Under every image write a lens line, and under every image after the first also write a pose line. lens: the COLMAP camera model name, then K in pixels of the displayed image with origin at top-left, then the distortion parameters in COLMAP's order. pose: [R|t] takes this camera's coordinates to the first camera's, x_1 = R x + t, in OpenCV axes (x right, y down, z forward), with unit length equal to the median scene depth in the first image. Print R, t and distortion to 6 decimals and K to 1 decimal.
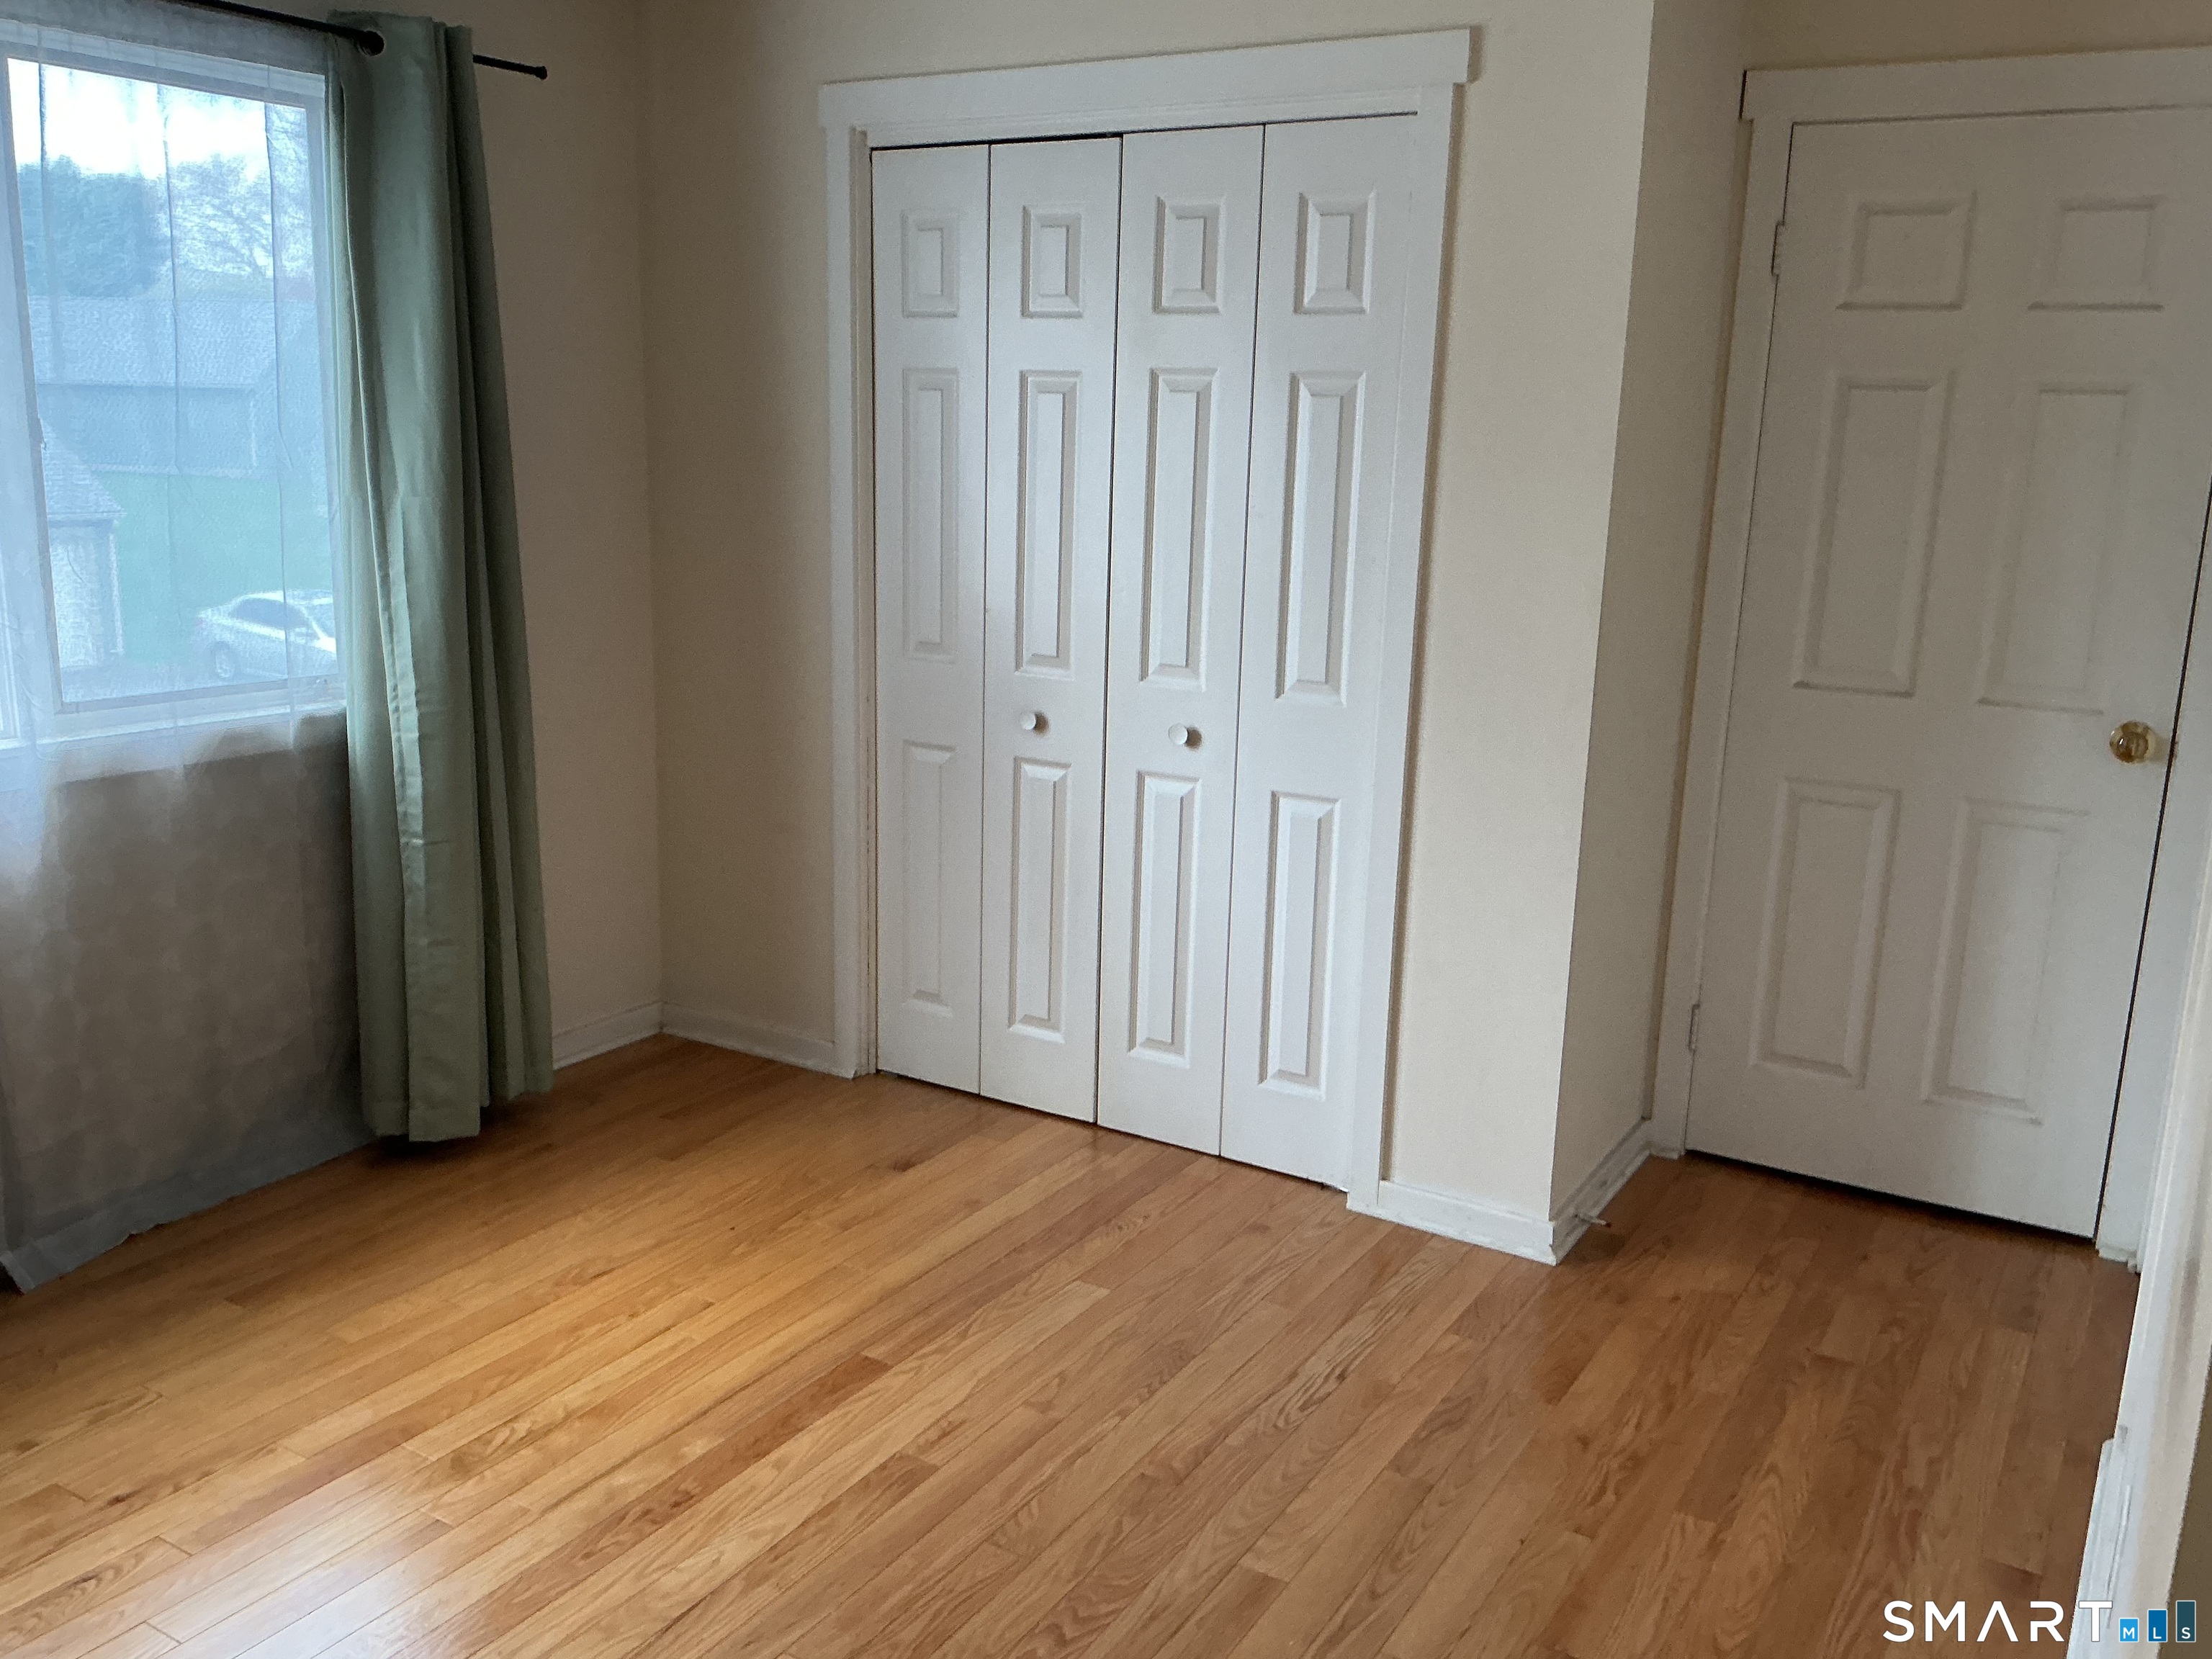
lens RADIAL K [[1834.9, 0, 1128.1], [0, 1834.9, 839.6], [0, 0, 1]] dist [0.074517, -0.128359]
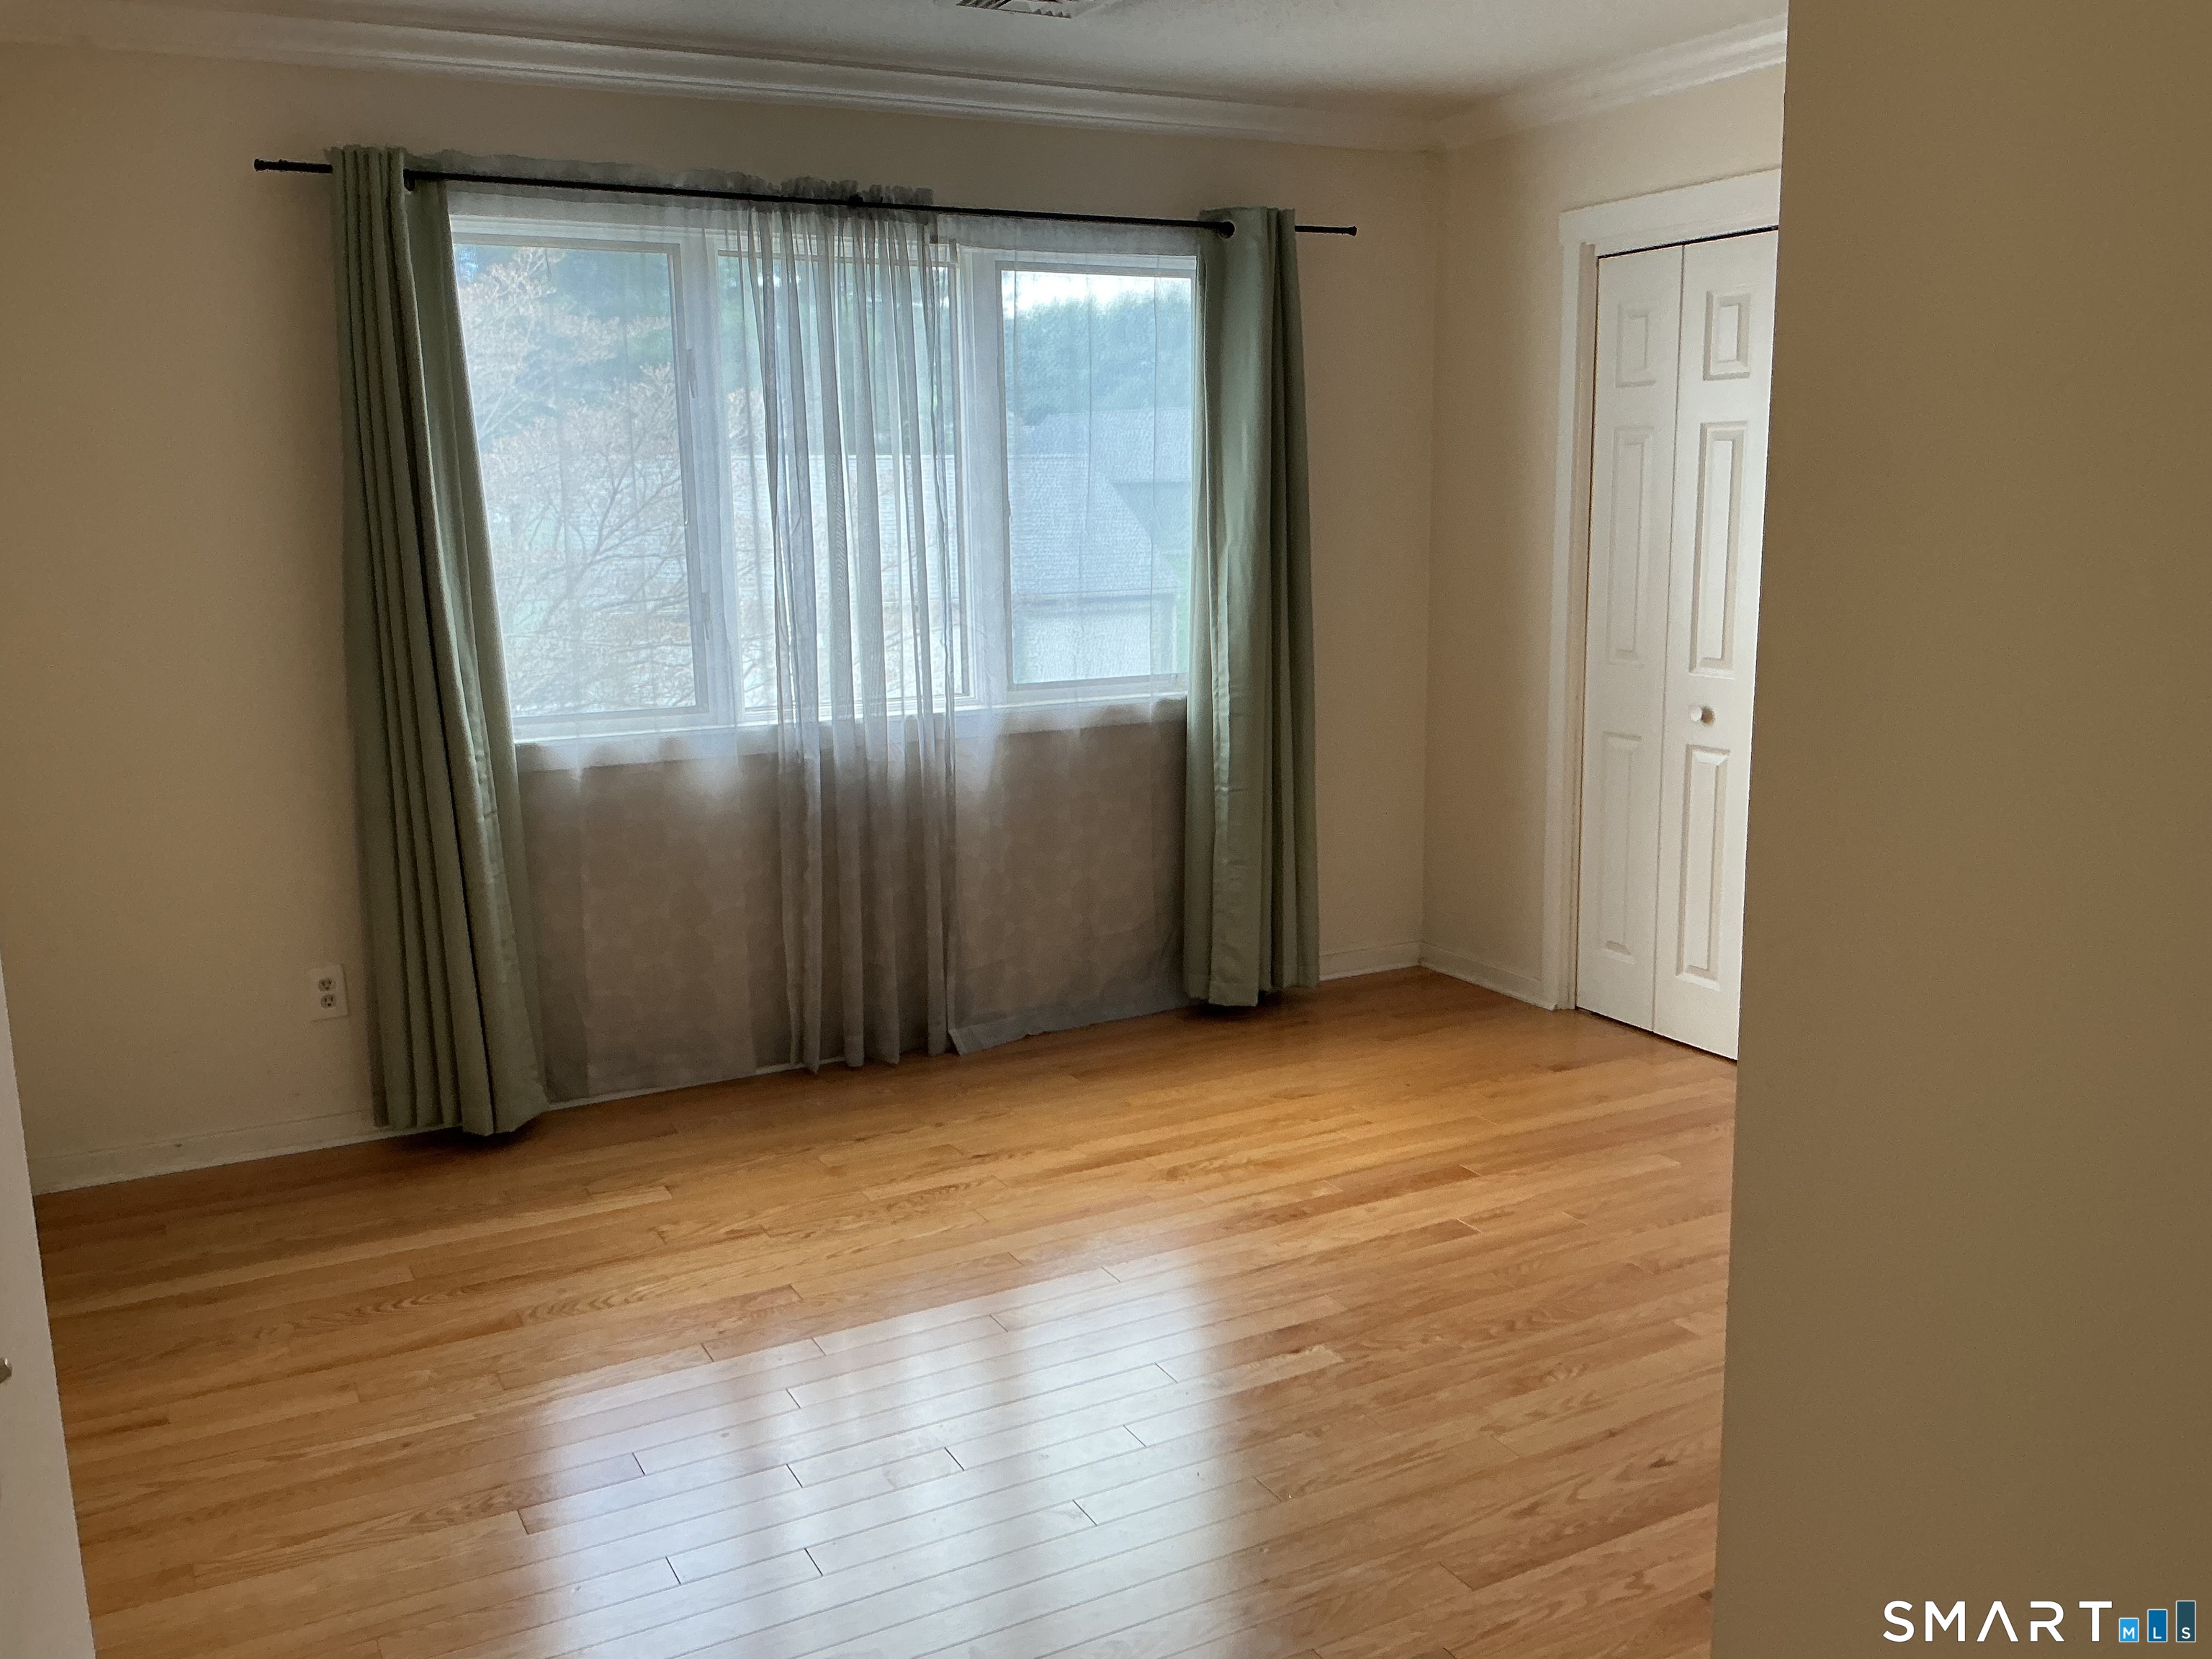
lens RADIAL K [[1834.9, 0, 1112.2], [0, 1834.9, 848.7], [0, 0, 1]] dist [0.074517, -0.128359]
pose [[0.857079, 0.053074, -0.512444, 0.264581], [-0.069884, 0.997463, -0.013576, 0.072280], [0.510423, 0.047448, 0.858613, -0.244635]]
